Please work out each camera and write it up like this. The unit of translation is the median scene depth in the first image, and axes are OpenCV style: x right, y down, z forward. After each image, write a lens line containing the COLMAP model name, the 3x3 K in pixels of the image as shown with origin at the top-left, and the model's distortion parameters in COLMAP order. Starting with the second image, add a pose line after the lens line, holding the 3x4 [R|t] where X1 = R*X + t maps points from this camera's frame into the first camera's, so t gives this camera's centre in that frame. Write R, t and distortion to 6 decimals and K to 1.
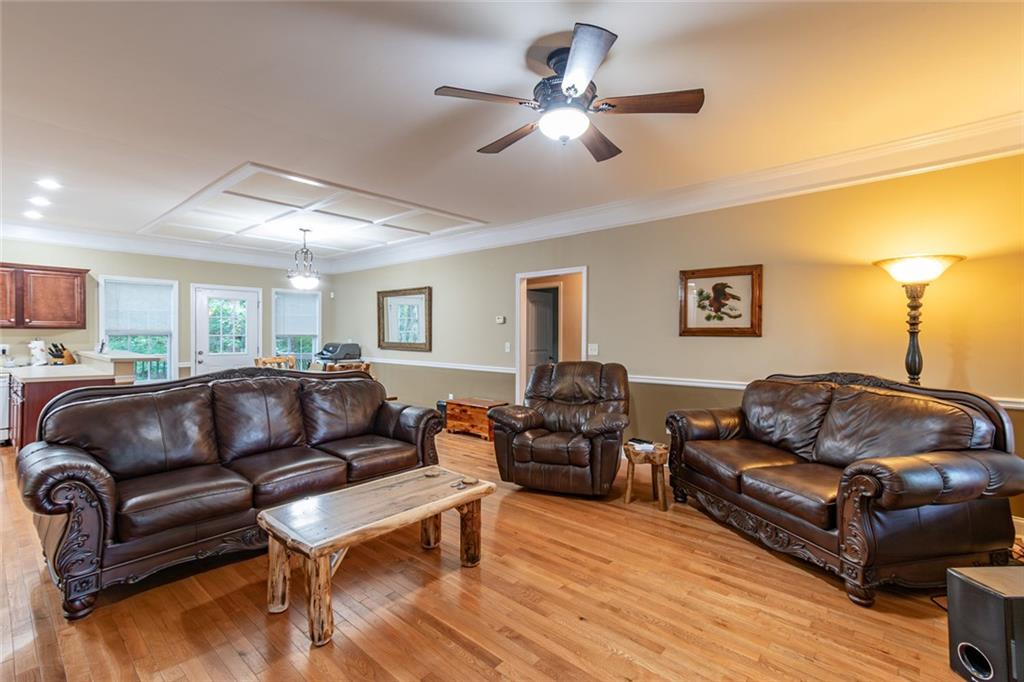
lens RADIAL K [[470.0, 0, 512.0], [0, 470.0, 341.0], [0, 0, 1]] dist [0.000963, 0.020820]
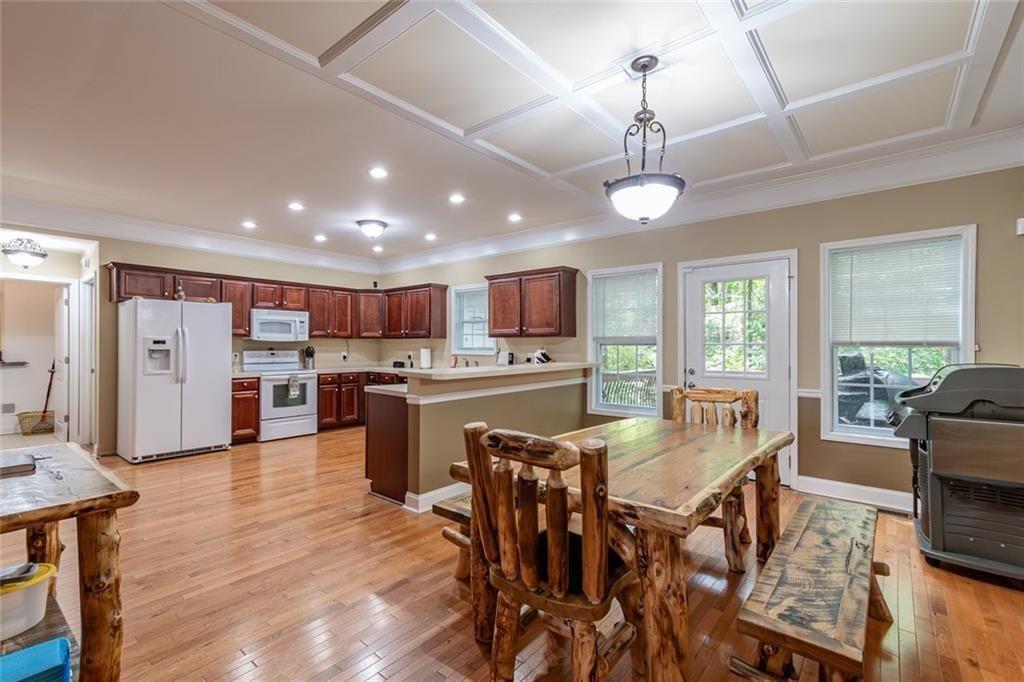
lens RADIAL K [[468.0, 0, 500.0], [0, 468.0, 347.6], [0, 0, 1]] dist [0.001127, 0.000669]
pose [[0.015511, -0.000446, -0.999880, -0.060494], [-0.016133, 0.999870, -0.000697, -0.002556], [0.999750, 0.016142, 0.015502, 0.910416]]
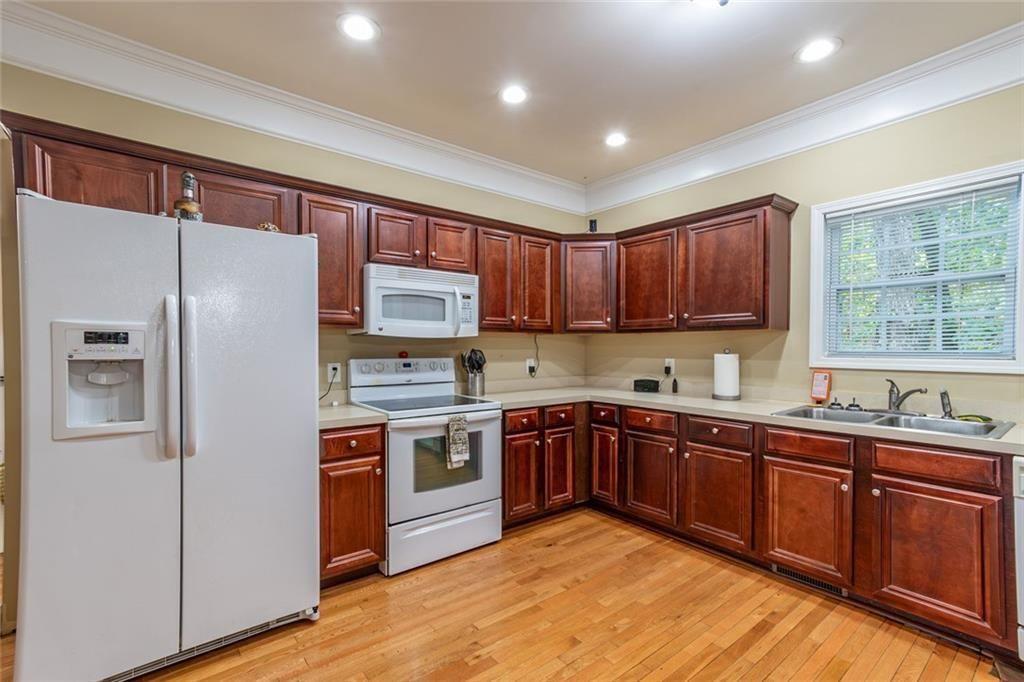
lens RADIAL K [[468.2, 0, 503.5], [0, 468.2, 357.8], [0, 0, 1]] dist [0.000590, 0.013015]
pose [[-0.186715, 0.016901, -0.982269, -0.679008], [-0.013832, 0.999708, 0.019830, 0.000203], [0.982317, 0.017290, -0.186427, 0.594105]]
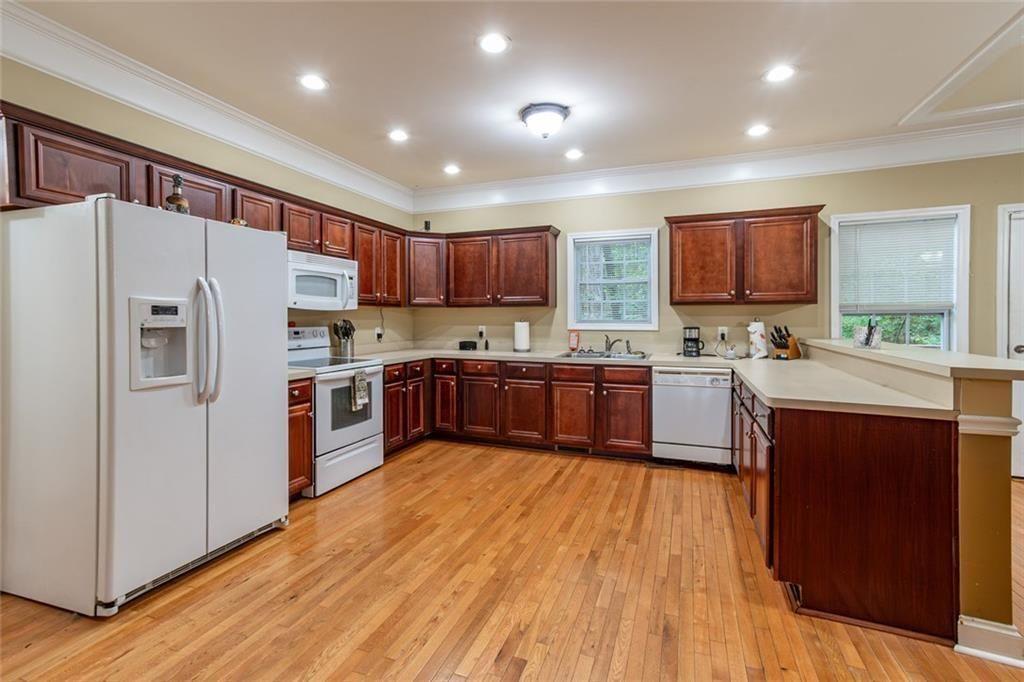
lens RADIAL K [[477.0, 0, 512.8], [0, 477.0, 321.7], [0, 0, 1]] dist [-0.001605, 0.000091]
pose [[0.357887, 0.001876, -0.933763, -0.479885], [-0.009843, 0.999950, -0.001764, 0.003792], [0.933713, 0.009822, 0.357888, 0.432133]]
